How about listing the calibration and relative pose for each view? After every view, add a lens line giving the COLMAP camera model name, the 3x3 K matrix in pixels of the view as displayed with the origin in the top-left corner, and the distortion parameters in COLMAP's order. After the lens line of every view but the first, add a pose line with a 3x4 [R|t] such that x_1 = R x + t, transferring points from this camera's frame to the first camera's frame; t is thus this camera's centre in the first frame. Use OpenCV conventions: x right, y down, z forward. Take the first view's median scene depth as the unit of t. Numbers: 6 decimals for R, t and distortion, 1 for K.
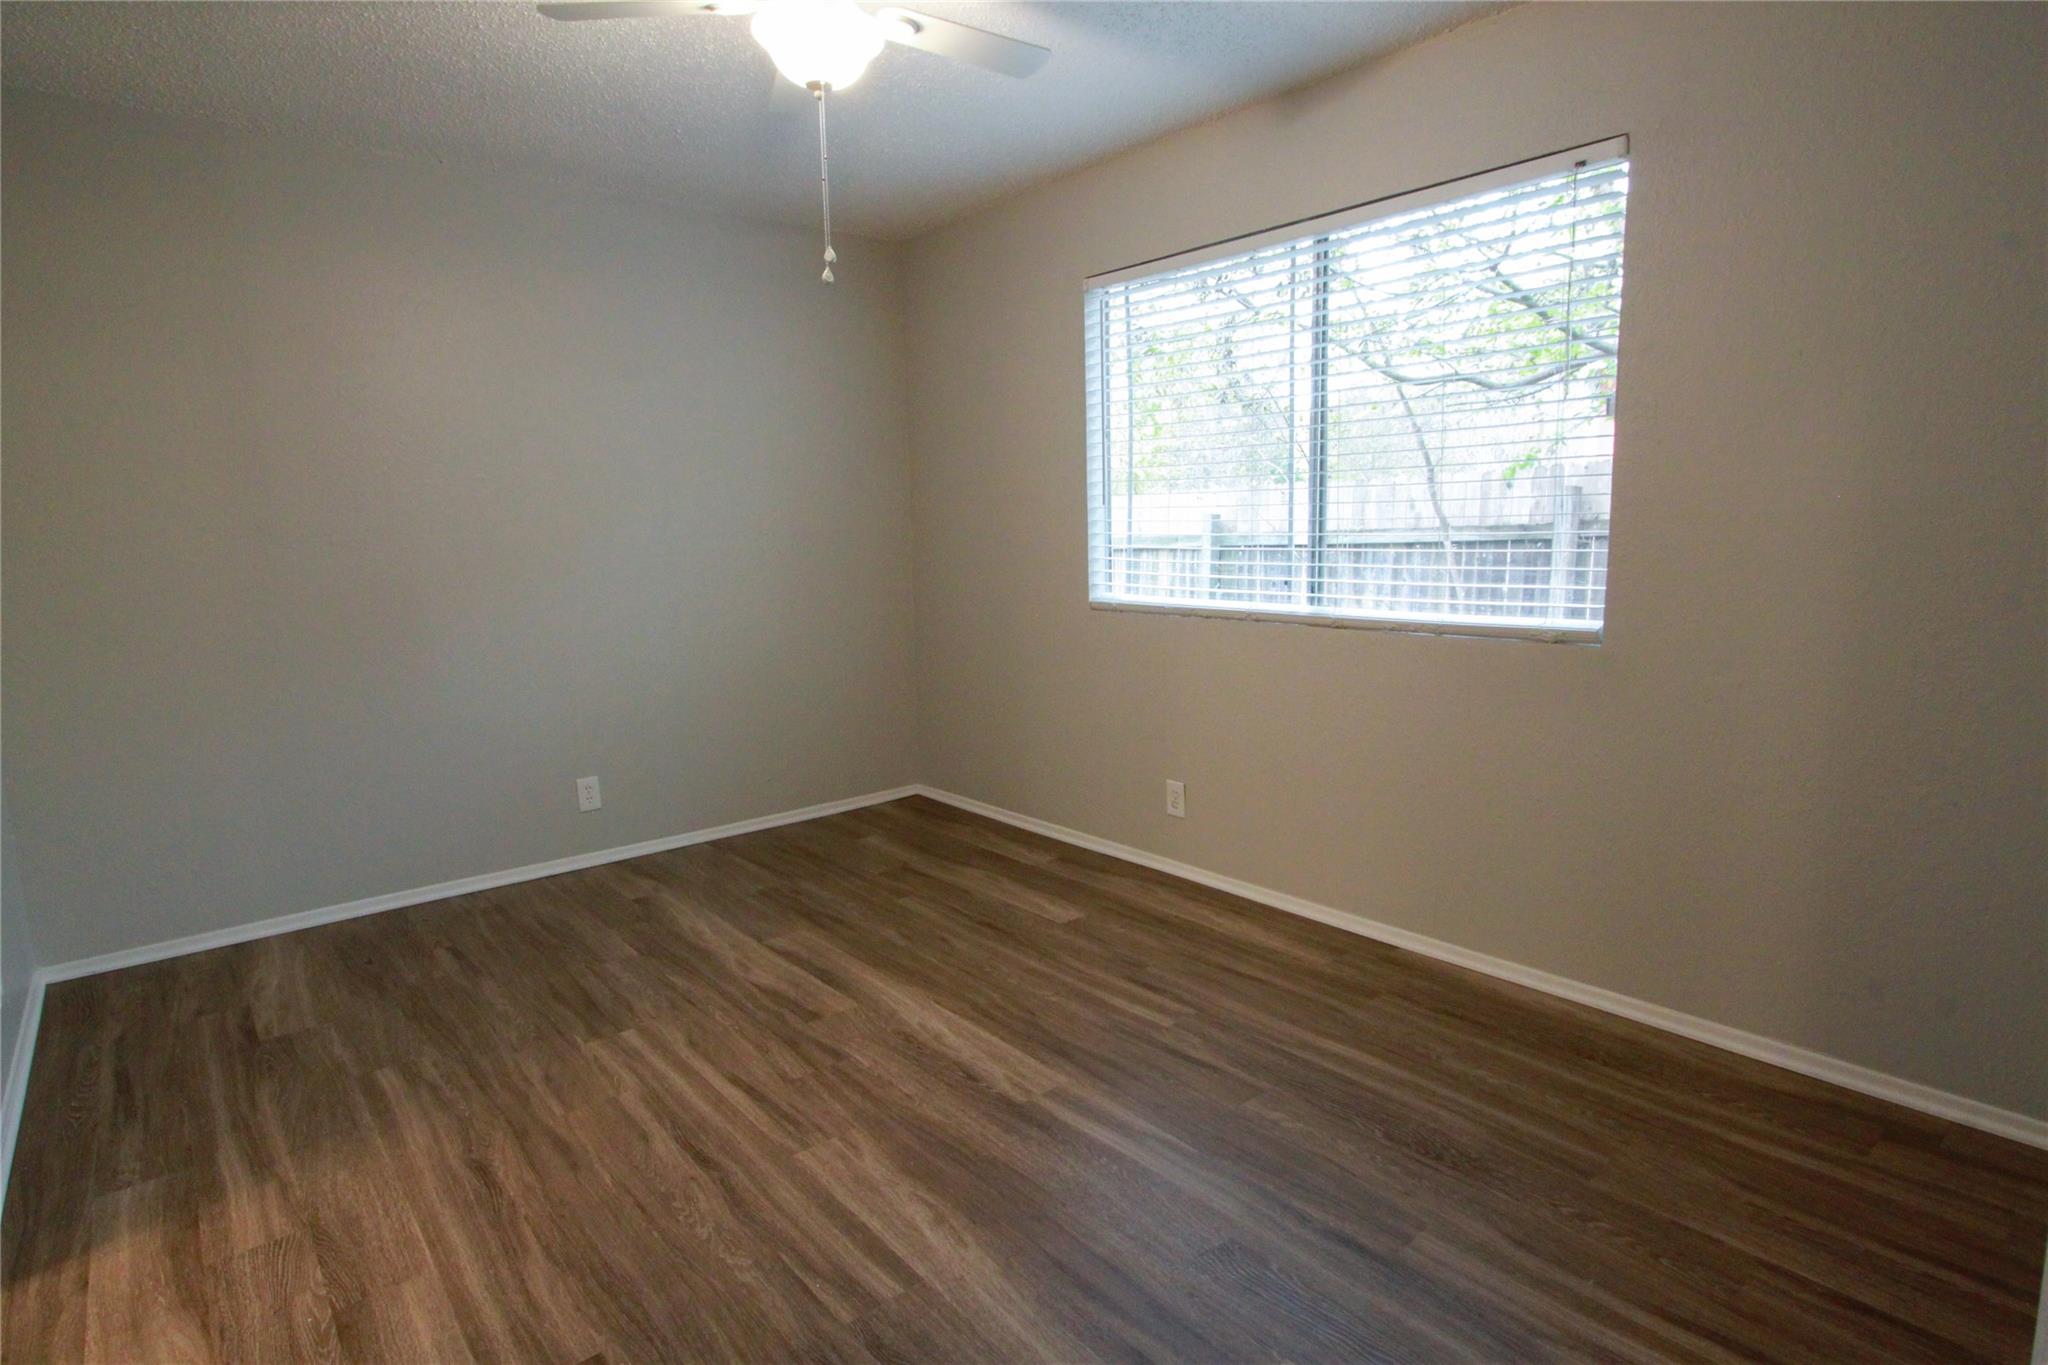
lens RADIAL K [[1055.6, 0, 1024.0], [0, 1055.6, 682.5], [0, 0, 1]] dist [-0.017871, 0.000853]
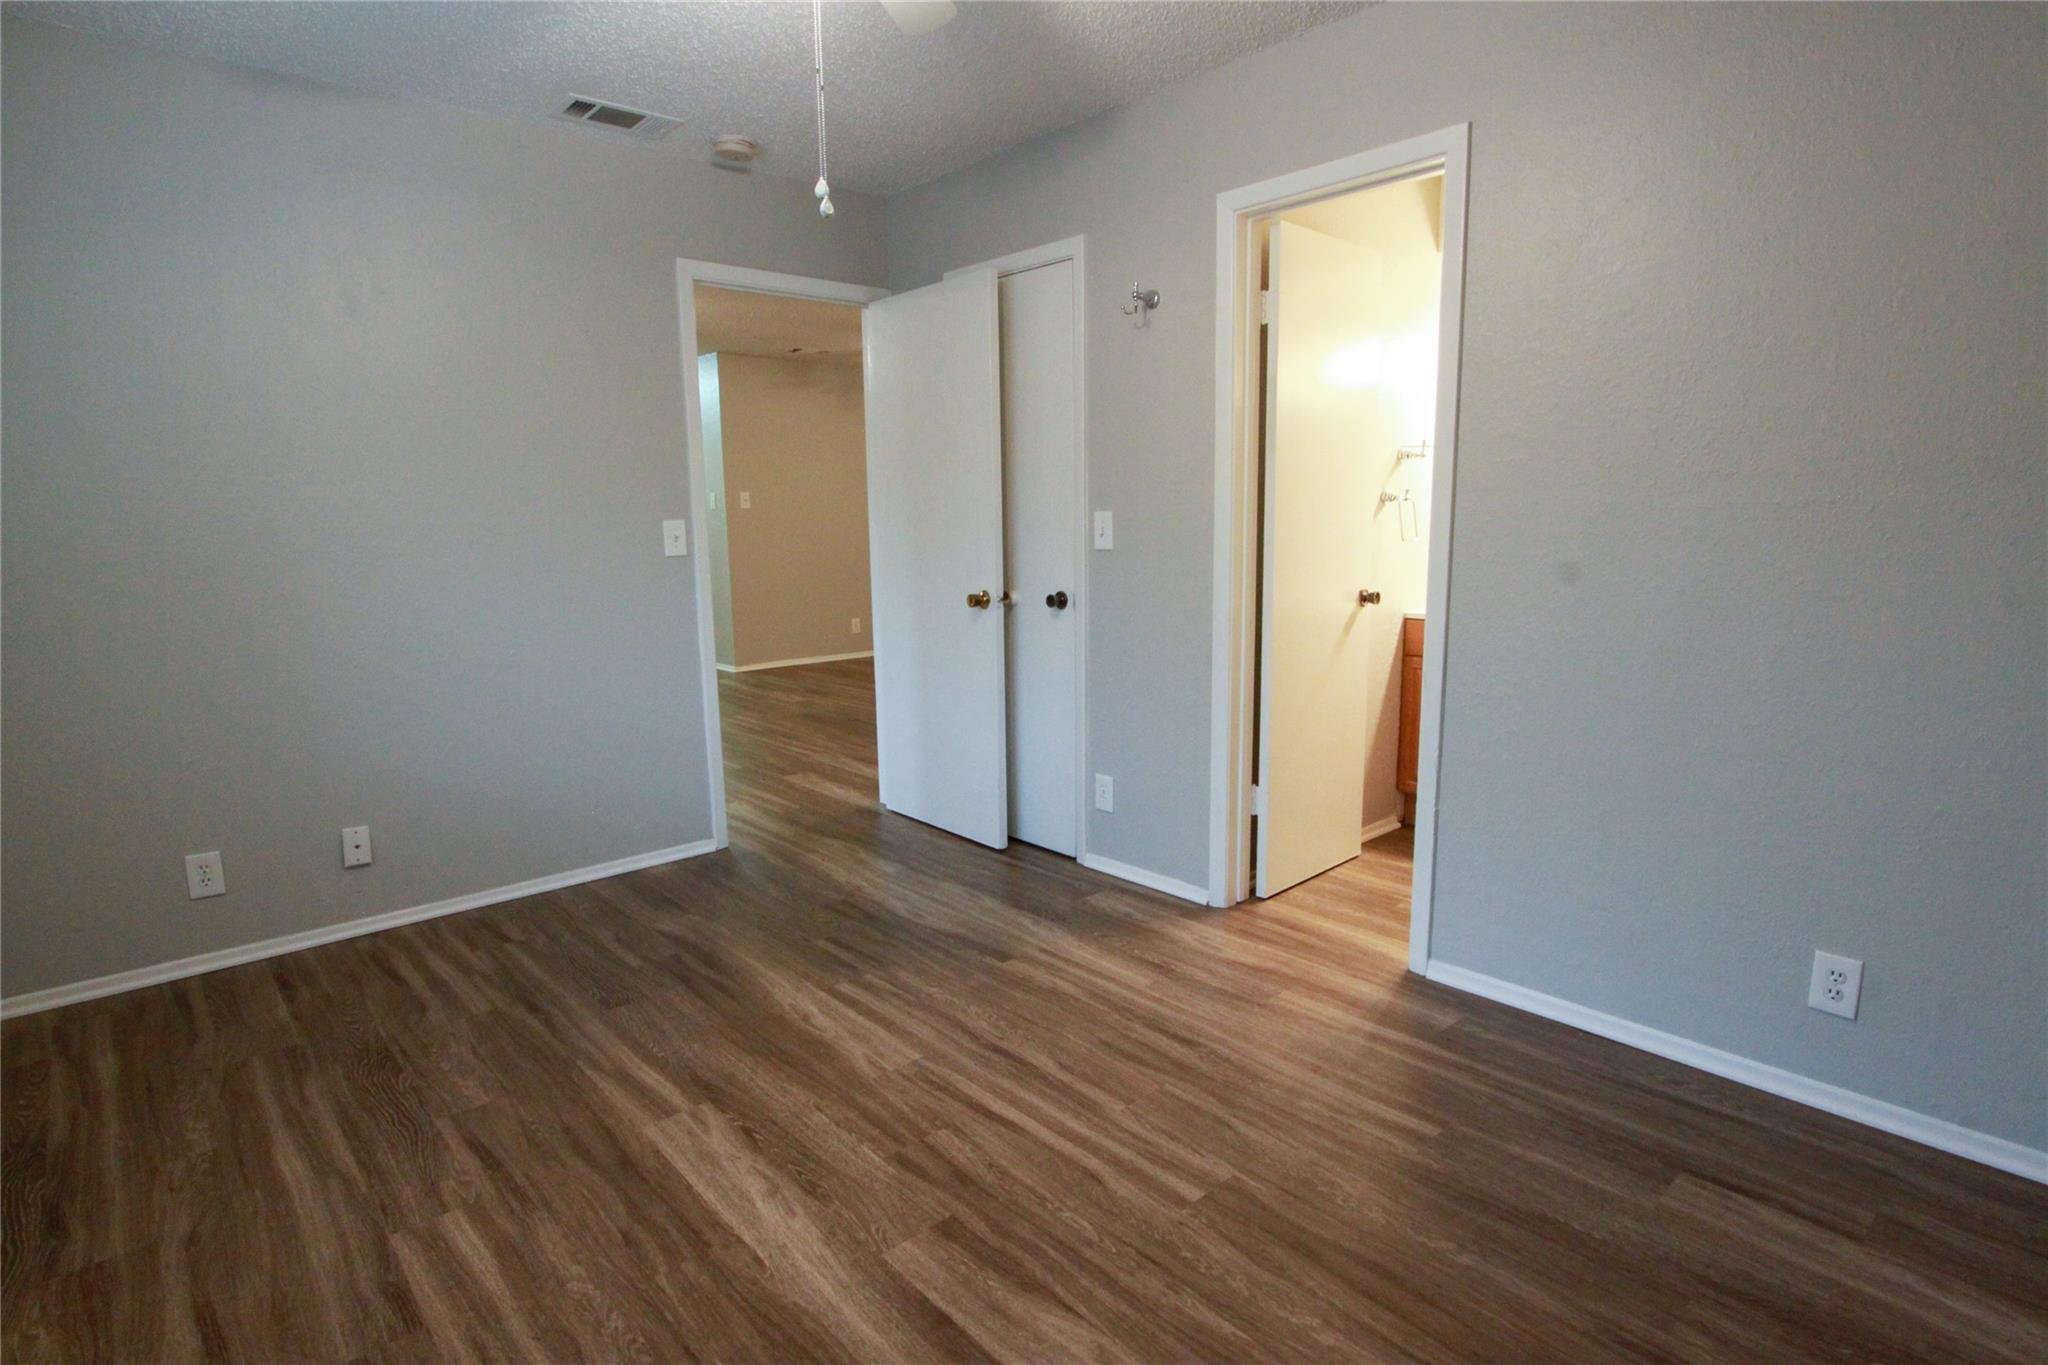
lens RADIAL K [[1055.6, 0, 1024.0], [0, 1055.6, 682.5], [0, 0, 1]] dist [-0.017871, 0.000853]
pose [[-0.998935, 0.040281, -0.022494, -0.288876], [0.031509, 0.951792, 0.305121, -0.264408], [0.033700, 0.304087, -0.952048, 1.790262]]
